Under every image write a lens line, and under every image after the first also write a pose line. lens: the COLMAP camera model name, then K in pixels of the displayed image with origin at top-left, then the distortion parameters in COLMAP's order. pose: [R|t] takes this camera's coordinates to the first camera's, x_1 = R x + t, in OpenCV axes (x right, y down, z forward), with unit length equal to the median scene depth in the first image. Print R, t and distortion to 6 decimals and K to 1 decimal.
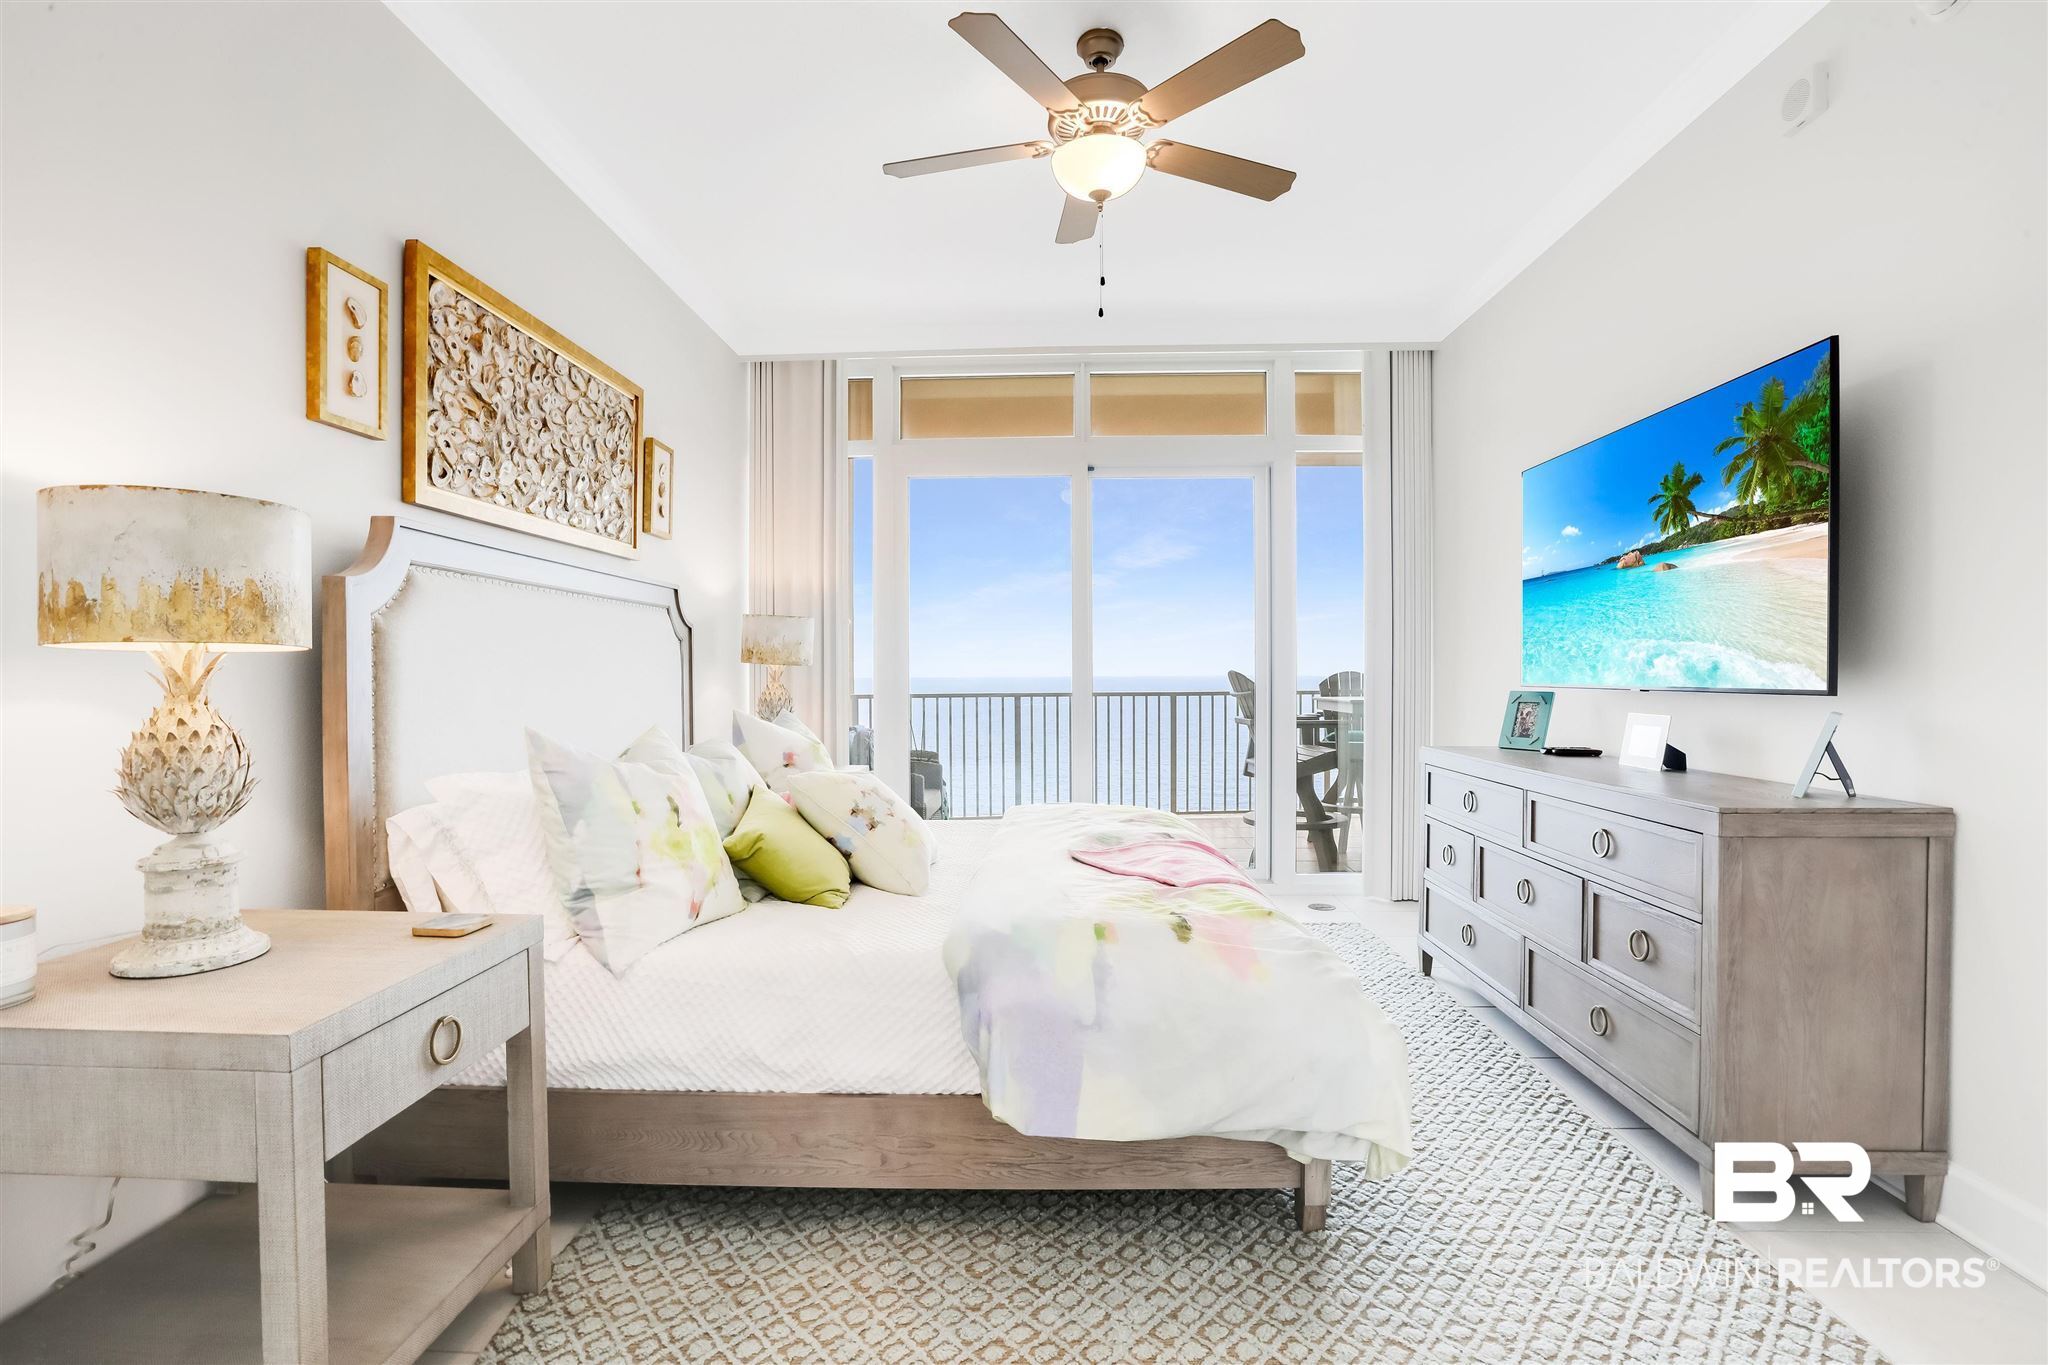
lens RADIAL K [[905.4, 0, 1014.1], [0, 905.4, 686.3], [0, 0, 1]] dist [-0.009934, 0.002304]
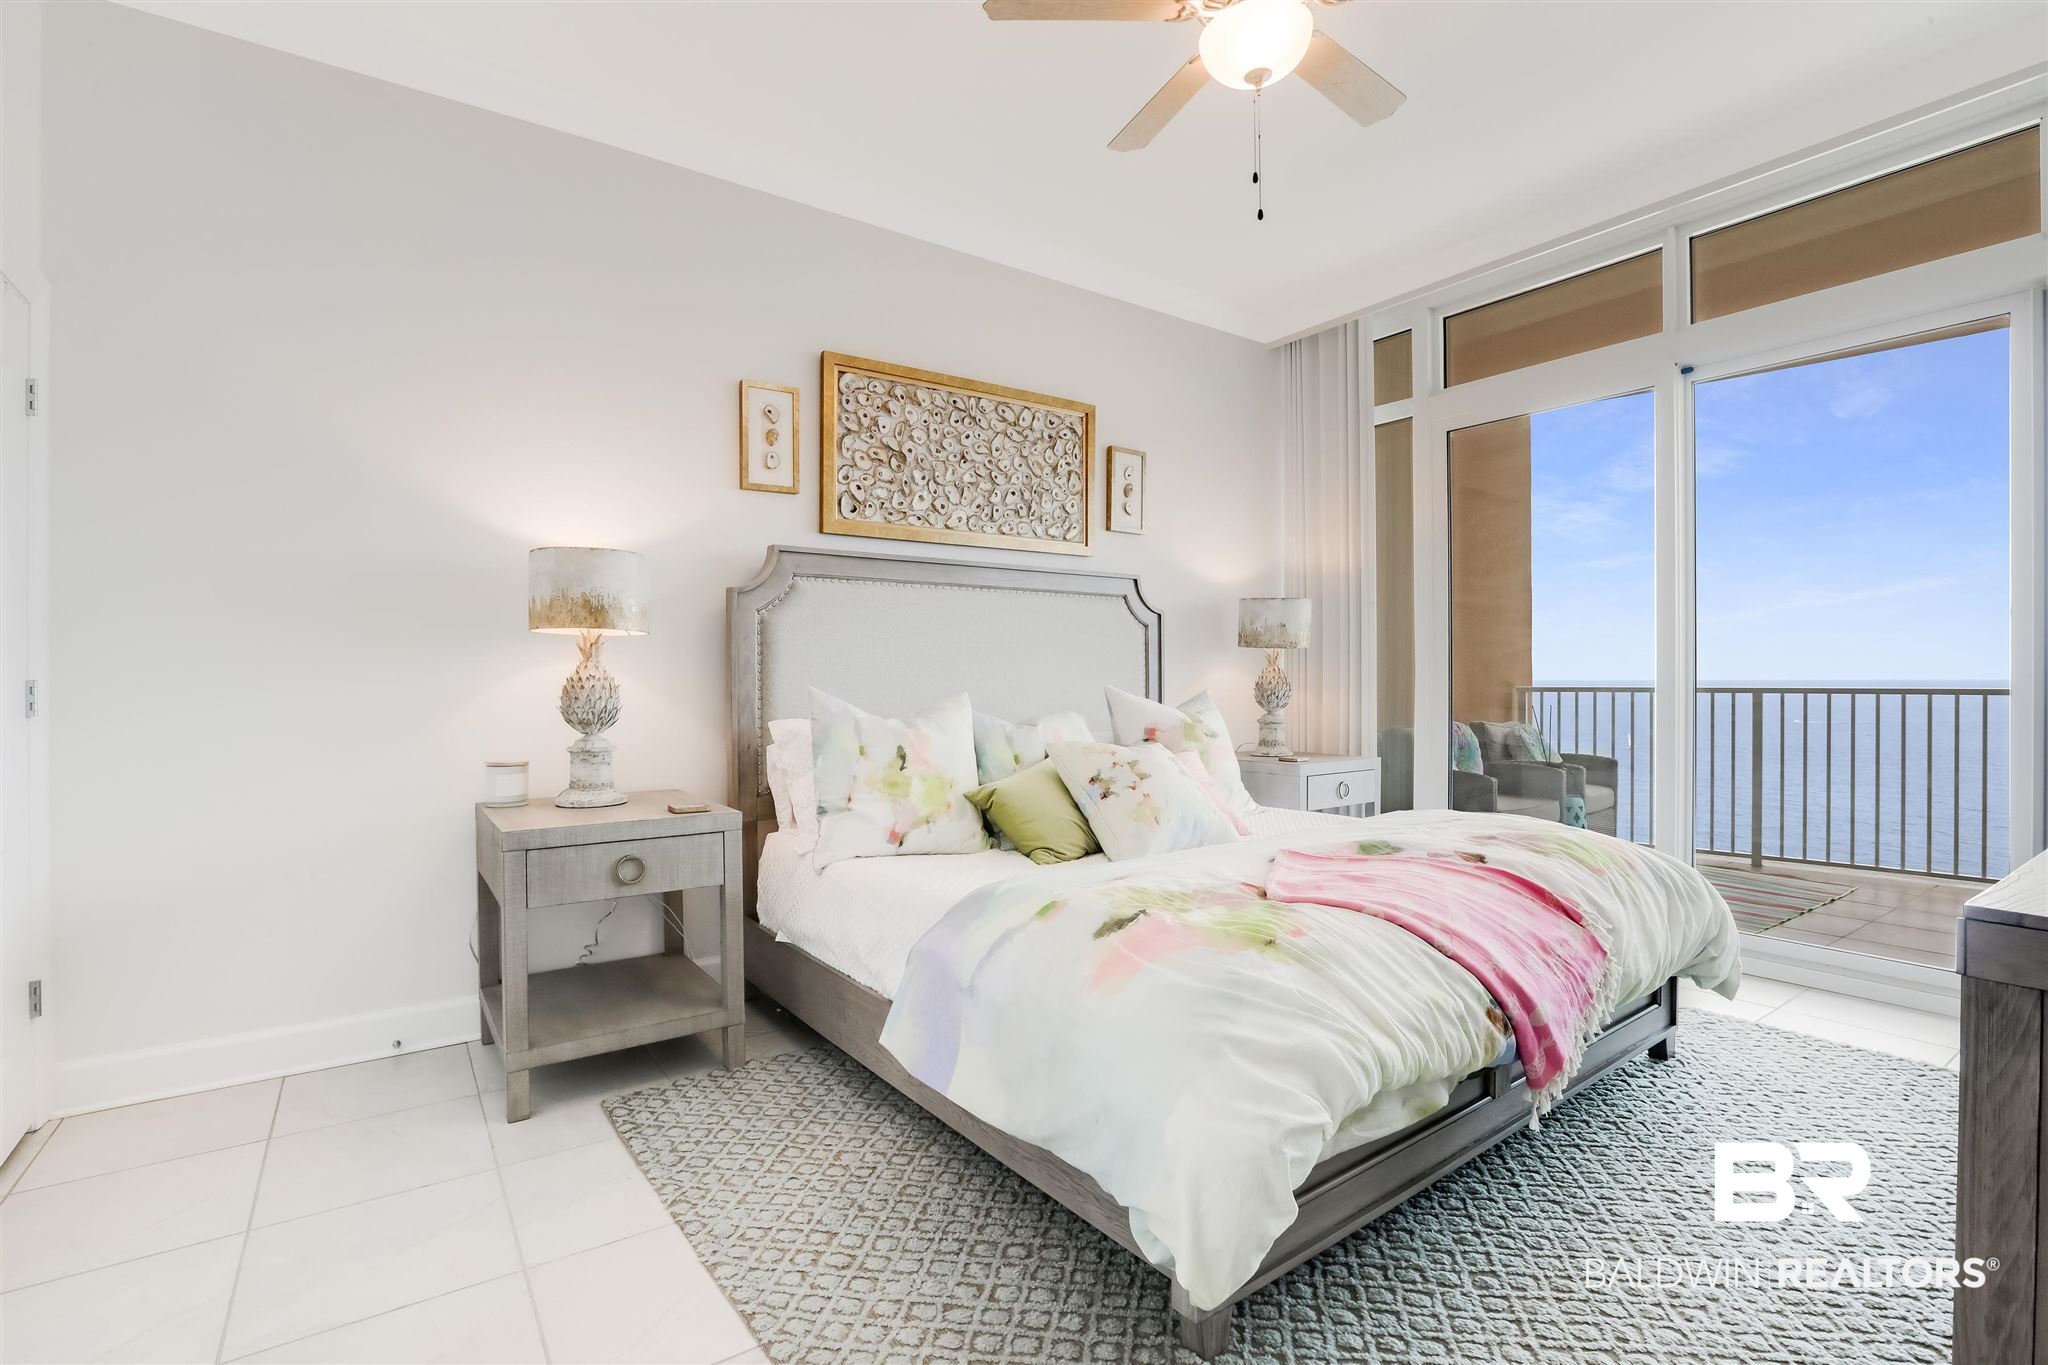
lens RADIAL K [[905.4, 0, 1012.4], [0, 905.4, 692.2], [0, 0, 1]] dist [-0.009934, 0.002304]
pose [[0.636079, 0.015999, -0.771458, 0.598938], [-0.009889, 0.999872, 0.012583, 0.027648], [0.771560, -0.000375, 0.636156, 0.289141]]
